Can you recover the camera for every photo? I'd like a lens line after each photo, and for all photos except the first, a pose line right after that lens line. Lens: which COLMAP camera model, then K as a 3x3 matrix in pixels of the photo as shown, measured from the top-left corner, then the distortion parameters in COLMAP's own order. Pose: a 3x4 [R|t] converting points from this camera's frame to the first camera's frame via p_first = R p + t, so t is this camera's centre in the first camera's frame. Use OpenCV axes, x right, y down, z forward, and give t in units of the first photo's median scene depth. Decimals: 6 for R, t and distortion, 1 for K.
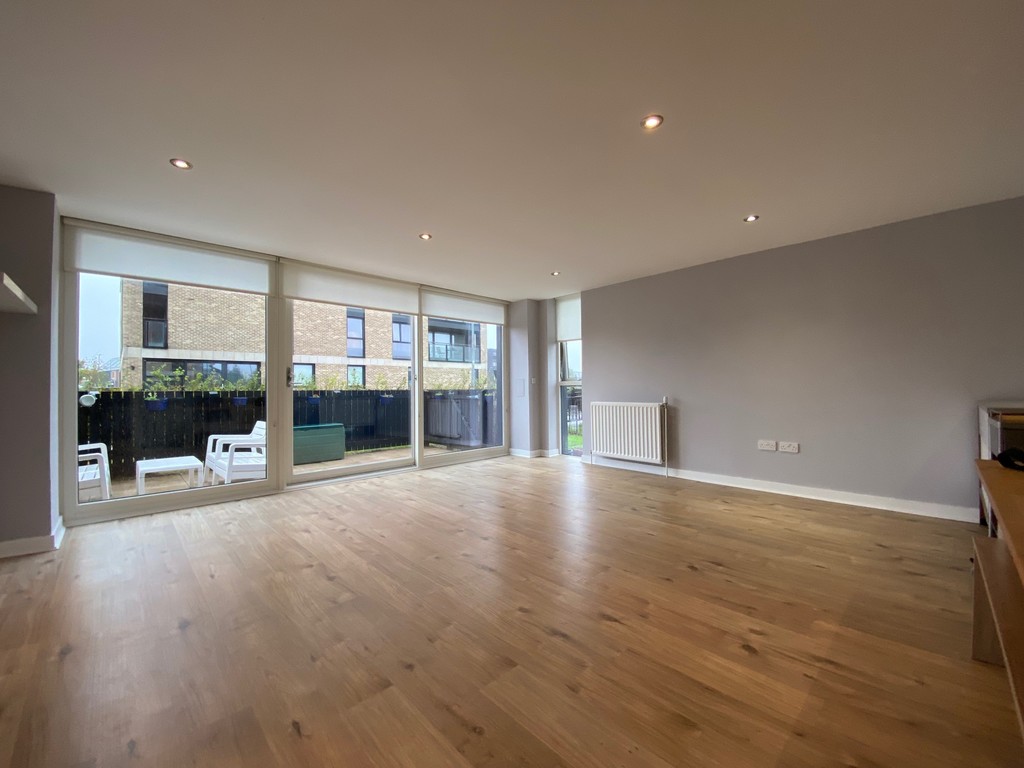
lens RADIAL K [[417.6, 0, 512.0], [0, 417.6, 384.0], [0, 0, 1]] dist [0.018363, -0.017960]
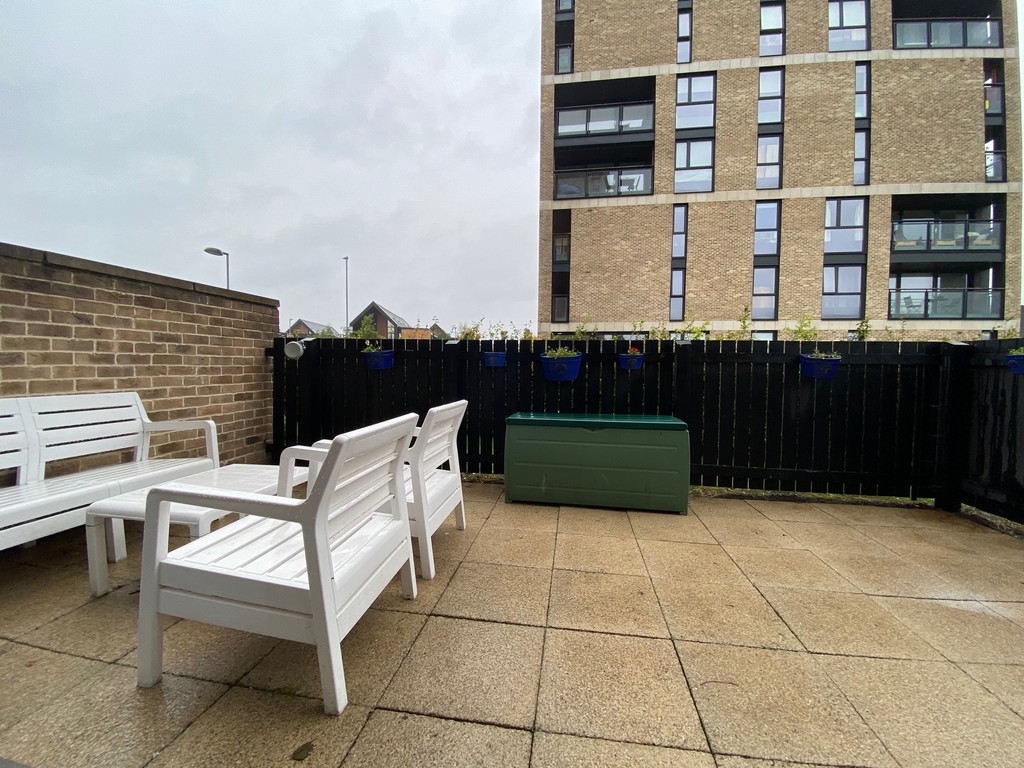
lens RADIAL K [[418.7, 0, 512.0], [0, 418.7, 384.0], [0, 0, 1]] dist [-0.001338, -0.000050]
pose [[0.616583, 0.039885, -0.786279, -0.047413], [0.001558, 0.998652, 0.051880, 0.009977], [0.787288, -0.033214, 0.615690, 0.148128]]
